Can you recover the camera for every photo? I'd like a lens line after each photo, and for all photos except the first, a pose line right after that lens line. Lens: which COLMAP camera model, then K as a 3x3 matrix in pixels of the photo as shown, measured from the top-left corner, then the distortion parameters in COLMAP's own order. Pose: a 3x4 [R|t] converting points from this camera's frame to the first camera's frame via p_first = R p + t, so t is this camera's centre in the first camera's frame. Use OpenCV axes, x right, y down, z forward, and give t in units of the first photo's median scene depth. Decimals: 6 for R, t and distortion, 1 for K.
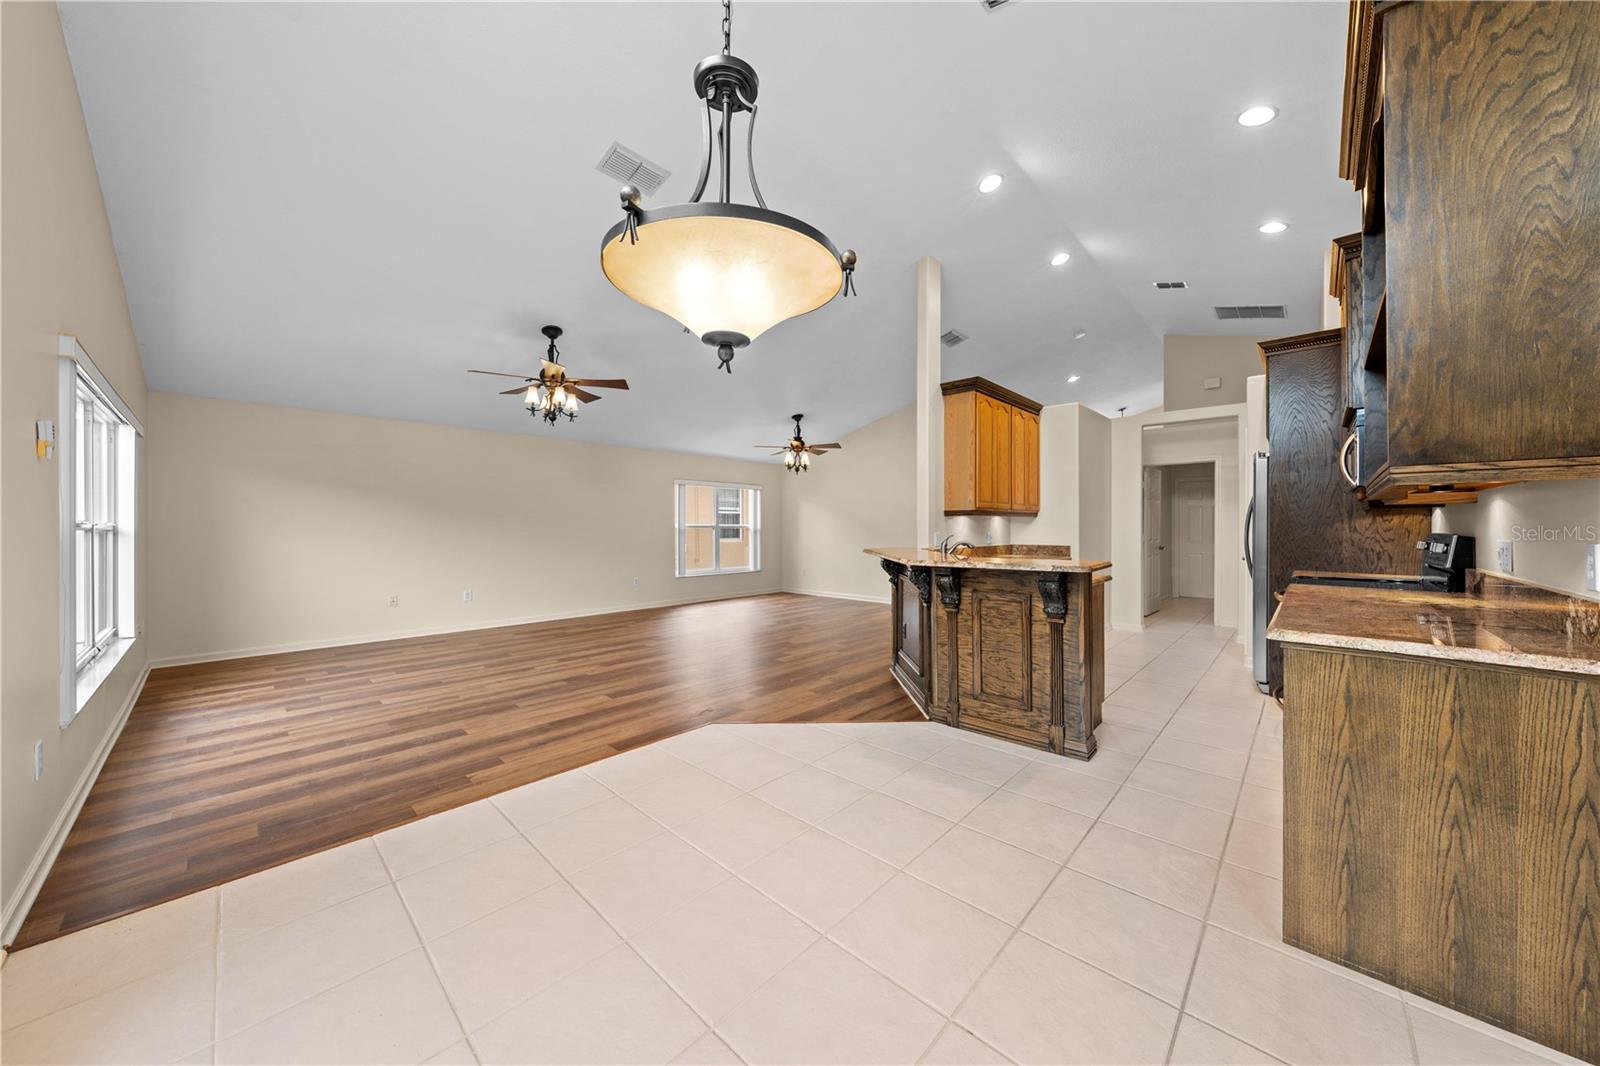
lens RADIAL K [[541.3, 0, 806.2], [0, 541.3, 528.5], [0, 0, 1]] dist [-0.005720, 0.000503]
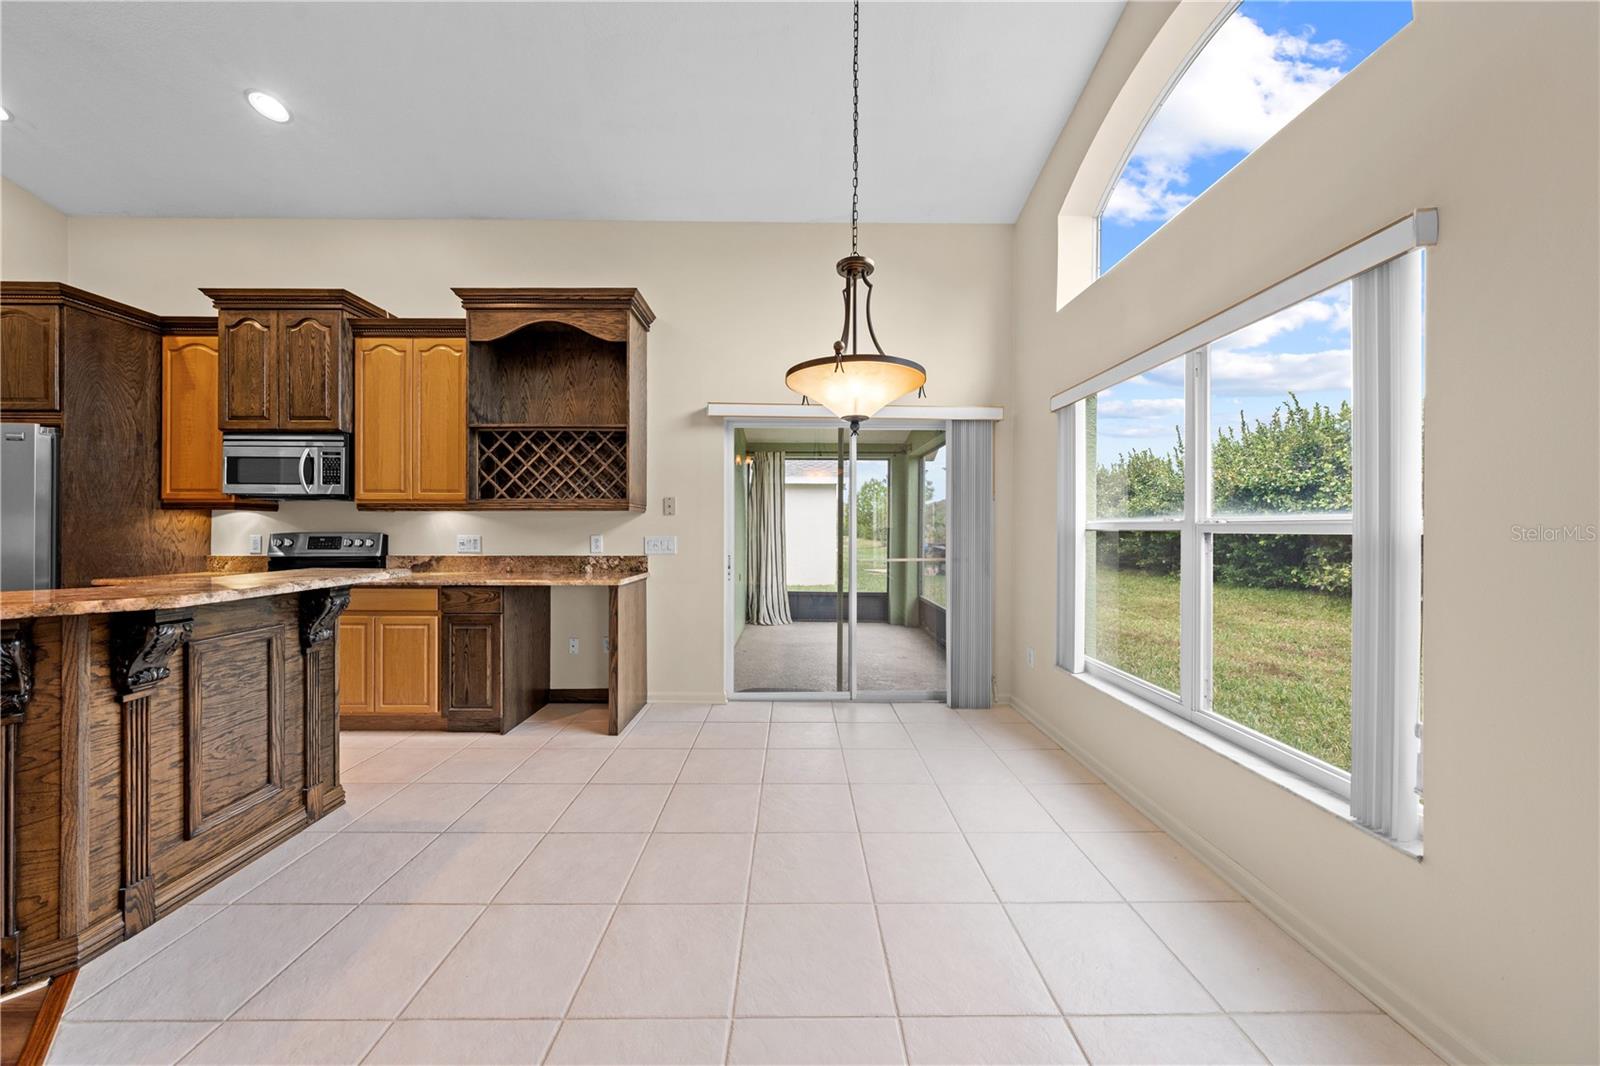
lens RADIAL K [[541.3, 0, 799.7], [0, 541.3, 530.3], [0, 0, 1]] dist [-0.005720, 0.000503]
pose [[-0.692237, -0.001369, 0.721669, -0.284720], [-0.002319, 0.999997, -0.000328, 0.000435], [-0.721666, -0.001900, -0.692238, 0.519776]]
